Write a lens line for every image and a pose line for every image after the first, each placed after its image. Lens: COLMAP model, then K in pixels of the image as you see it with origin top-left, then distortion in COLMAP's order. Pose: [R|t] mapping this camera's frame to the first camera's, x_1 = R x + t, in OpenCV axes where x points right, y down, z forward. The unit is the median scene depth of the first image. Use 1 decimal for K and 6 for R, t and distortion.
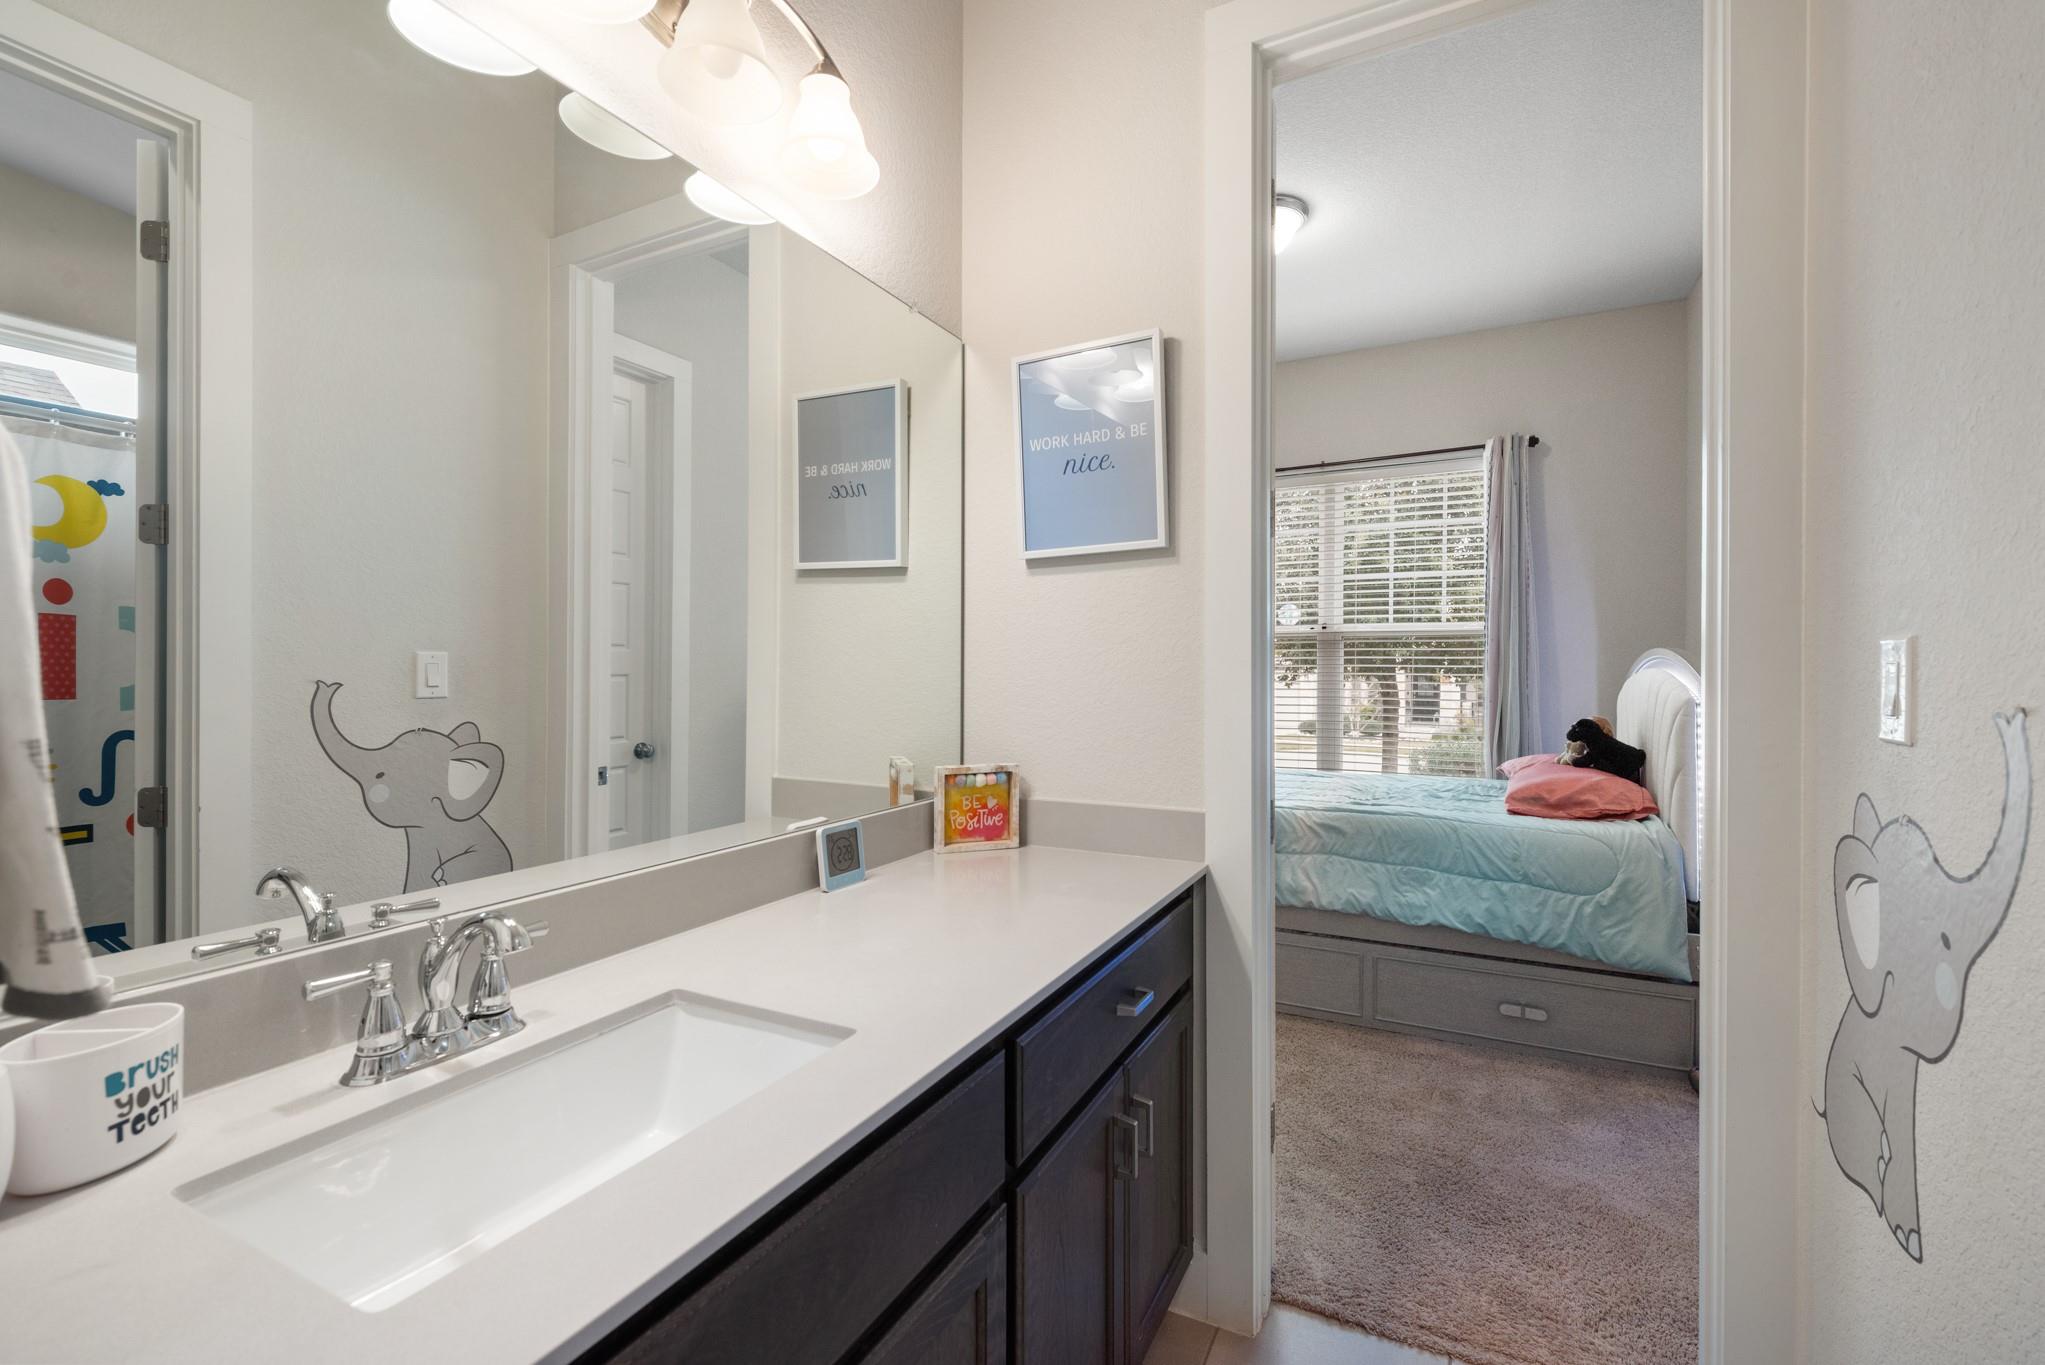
lens RADIAL K [[920.1, 0, 1018.2], [0, 920.1, 673.6], [0, 0, 1]] dist [0.005164, -0.001589]
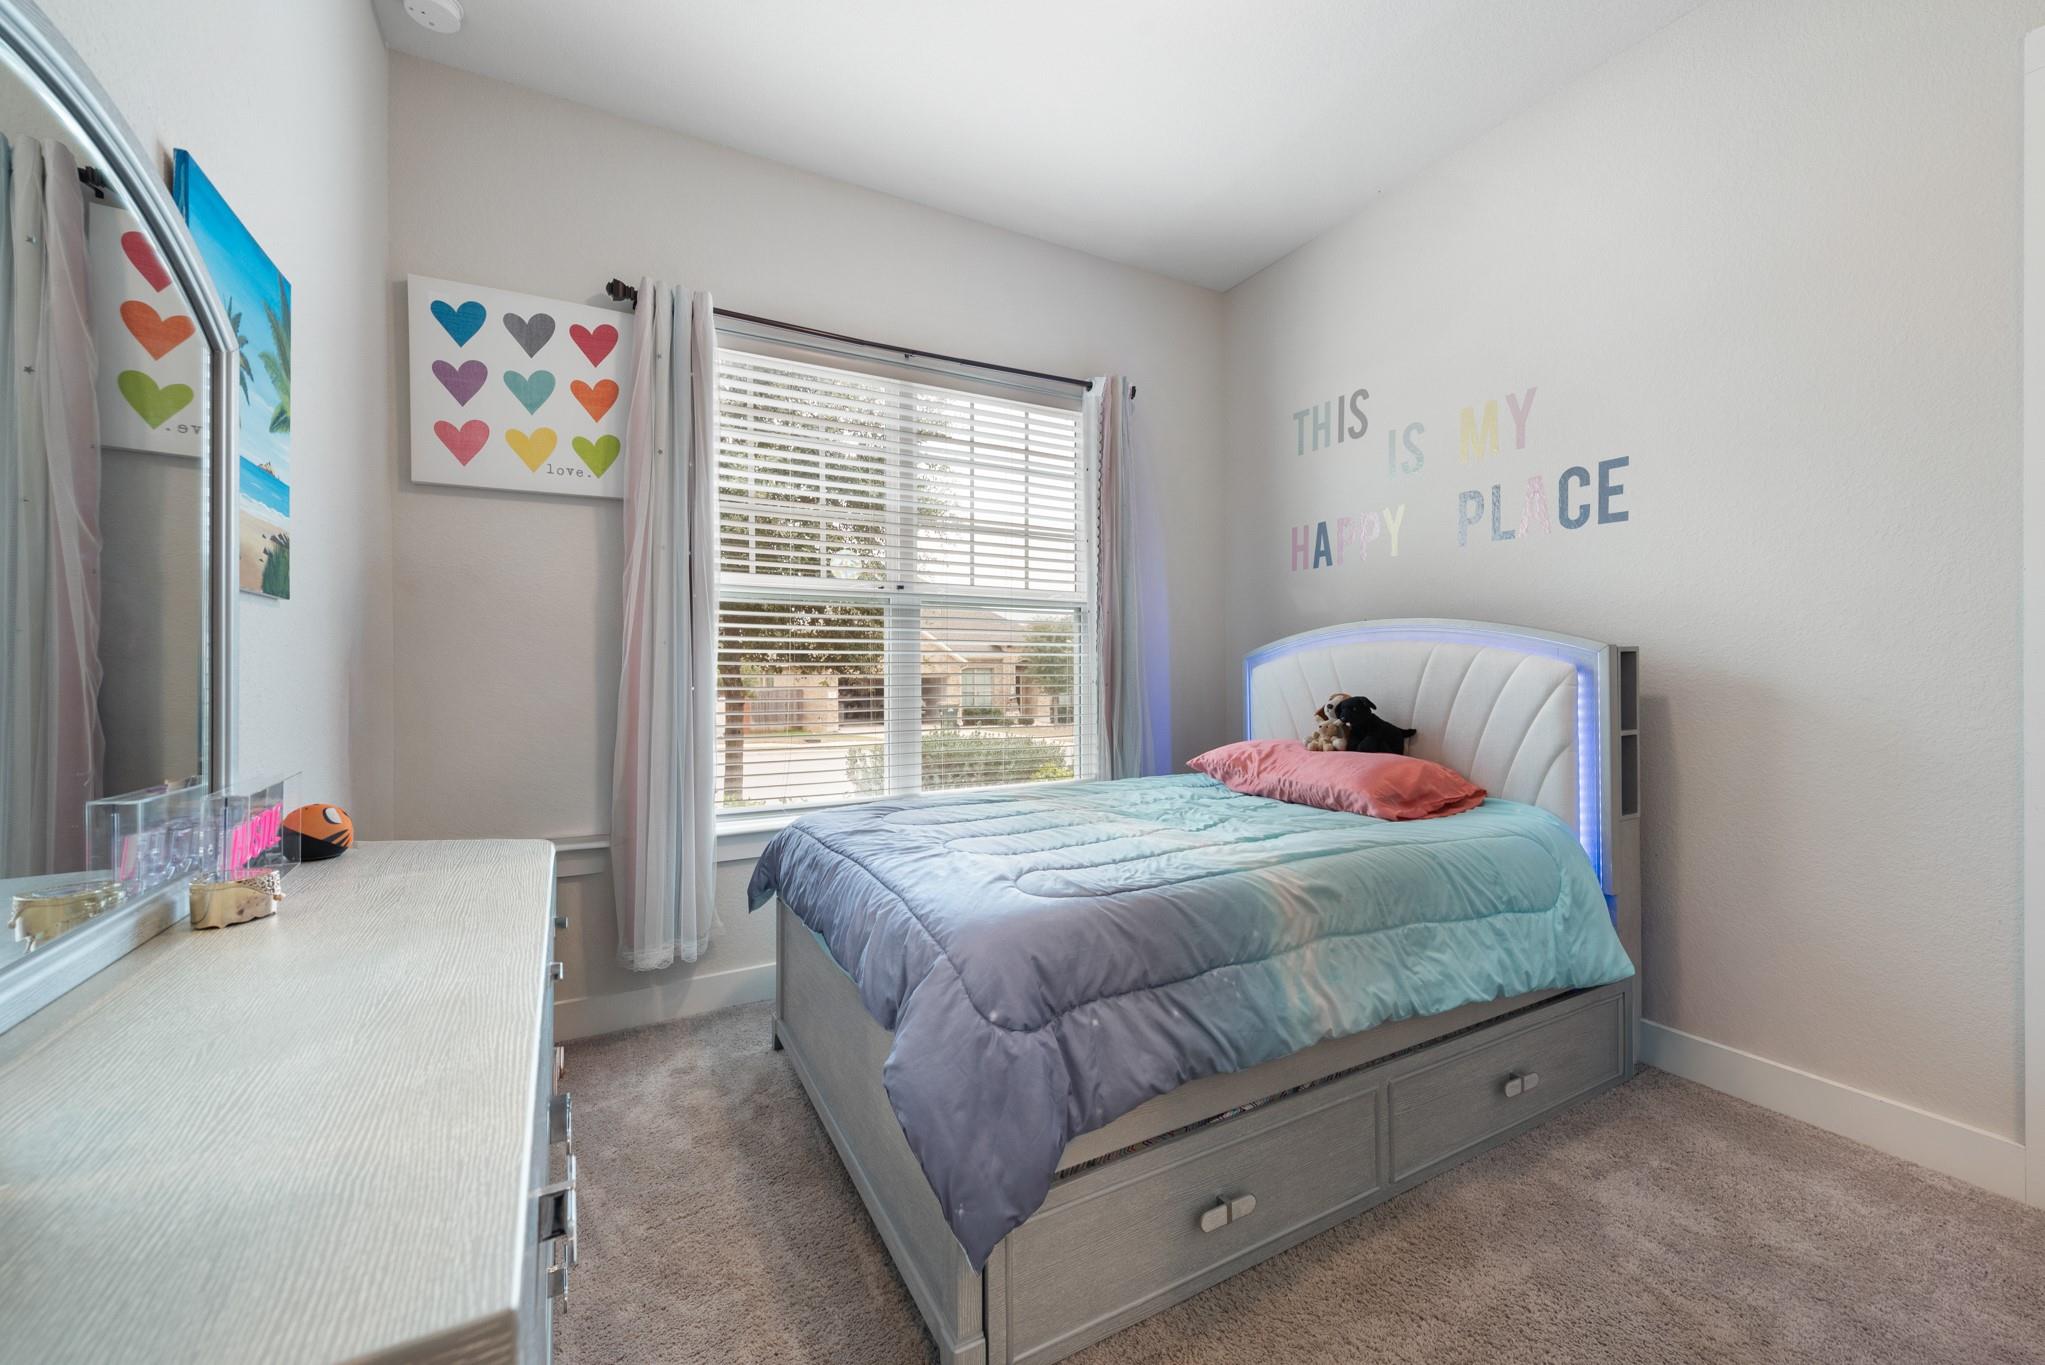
lens RADIAL K [[797.7, 0, 1029.2], [0, 797.7, 673.6], [0, 0, 1]] dist [0.011269, -0.000029]
pose [[0.534652, -0.005227, 0.845056, -0.203006], [0.006616, 0.999976, 0.001999, 0.025275], [-0.845046, 0.004523, 0.534674, 0.907421]]
